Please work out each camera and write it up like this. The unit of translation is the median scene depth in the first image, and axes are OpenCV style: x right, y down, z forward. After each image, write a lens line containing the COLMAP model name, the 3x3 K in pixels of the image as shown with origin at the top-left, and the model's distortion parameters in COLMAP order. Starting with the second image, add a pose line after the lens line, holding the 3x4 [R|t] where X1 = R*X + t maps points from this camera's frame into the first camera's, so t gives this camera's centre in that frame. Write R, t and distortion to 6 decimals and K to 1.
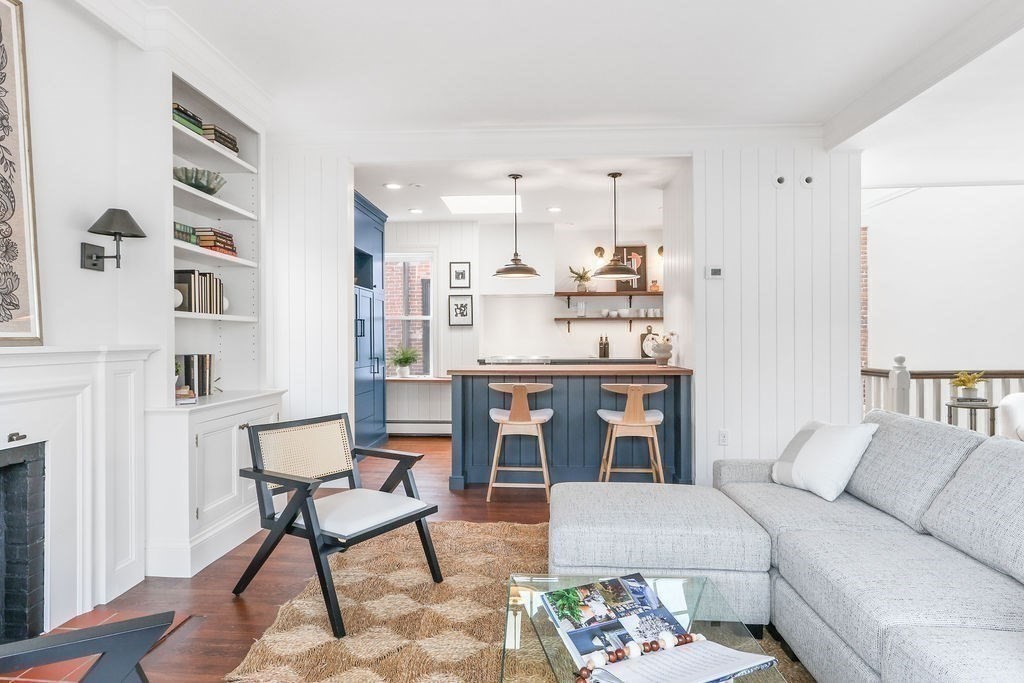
lens RADIAL K [[581.0, 0, 510.4], [0, 581.0, 338.4], [0, 0, 1]] dist [0.000395, 0.001451]
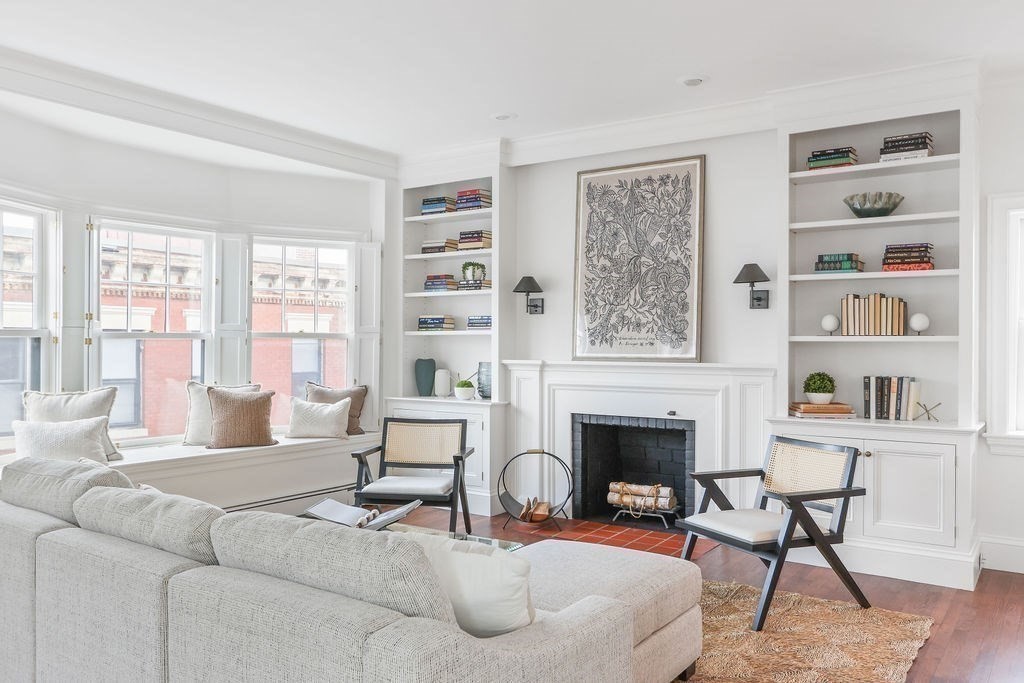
lens RADIAL K [[802.9, 0, 508.3], [0, 802.9, 342.9], [0, 0, 1]] dist [0.006506, 0.012806]
pose [[-0.520709, 0.001445, -0.853733, 1.025700], [-0.000692, 0.999998, 0.002114, -0.034455], [0.853734, 0.001691, -0.520706, 1.257907]]
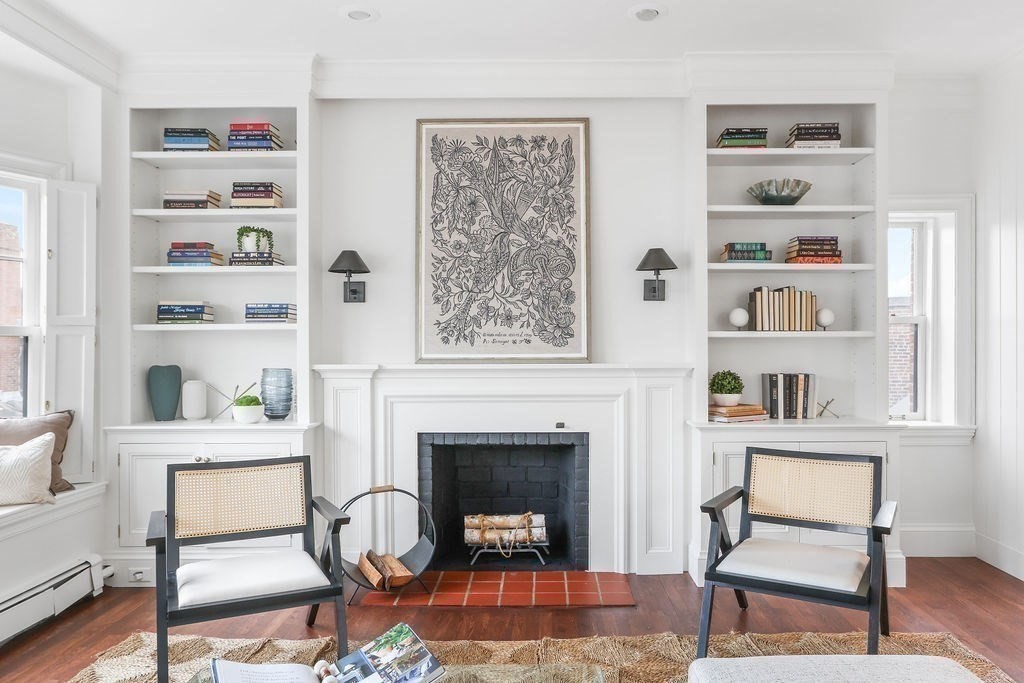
lens RADIAL K [[718.4, 0, 521.3], [0, 718.4, 342.0], [0, 0, 1]] dist [-0.005824, 0.017633]
pose [[0.046376, 0.001770, -0.998922, 0.647219], [0.003209, 0.999993, 0.001921, -0.030083], [0.998919, -0.003294, 0.046370, 0.555404]]
